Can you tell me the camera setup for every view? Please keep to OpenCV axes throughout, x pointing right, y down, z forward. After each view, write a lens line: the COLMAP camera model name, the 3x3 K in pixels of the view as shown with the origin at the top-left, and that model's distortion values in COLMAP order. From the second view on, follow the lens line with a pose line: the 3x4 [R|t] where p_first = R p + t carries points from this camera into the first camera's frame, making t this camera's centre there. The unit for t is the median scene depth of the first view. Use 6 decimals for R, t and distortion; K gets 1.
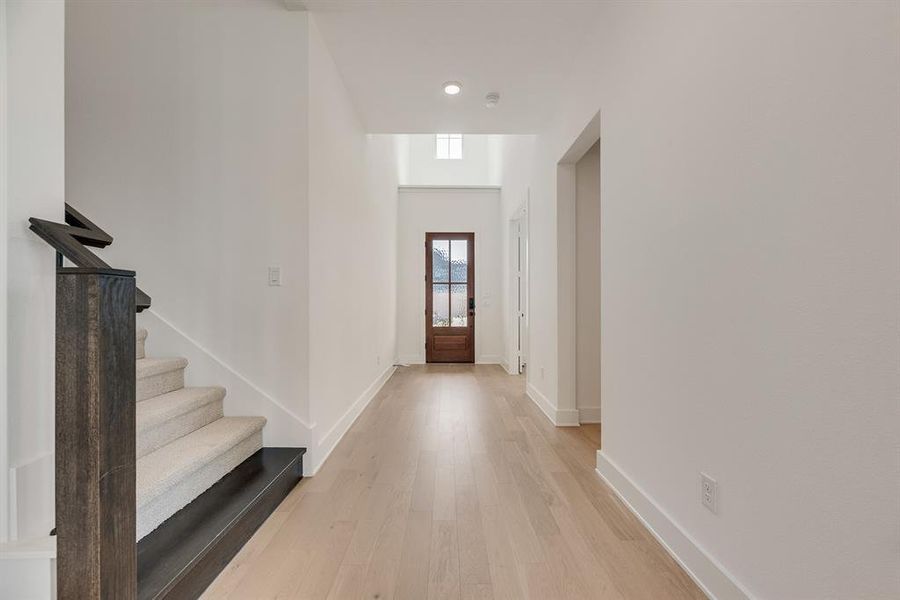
lens RADIAL K [[356.9, 0, 453.5], [0, 356.9, 301.0], [0, 0, 1]] dist [0.000821, 0.000195]
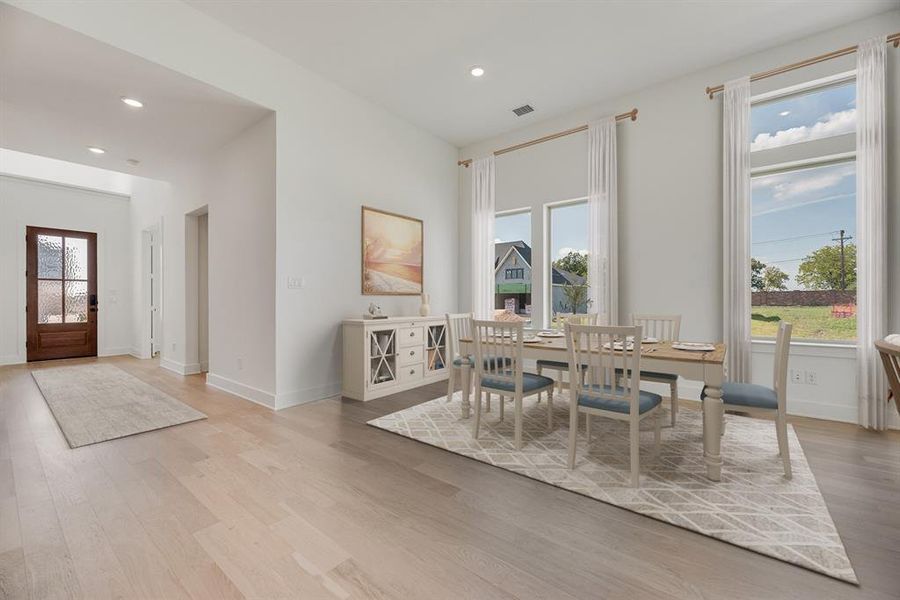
lens RADIAL K [[366.0, 0, 449.5], [0, 366.0, 302.5], [0, 0, 1]] dist [0.001480, 0.000185]
pose [[0.635678, -0.003812, 0.771945, -0.118334], [-0.007000, 0.999918, 0.010702, -0.004516], [-0.771923, -0.012206, 0.635599, -0.505752]]
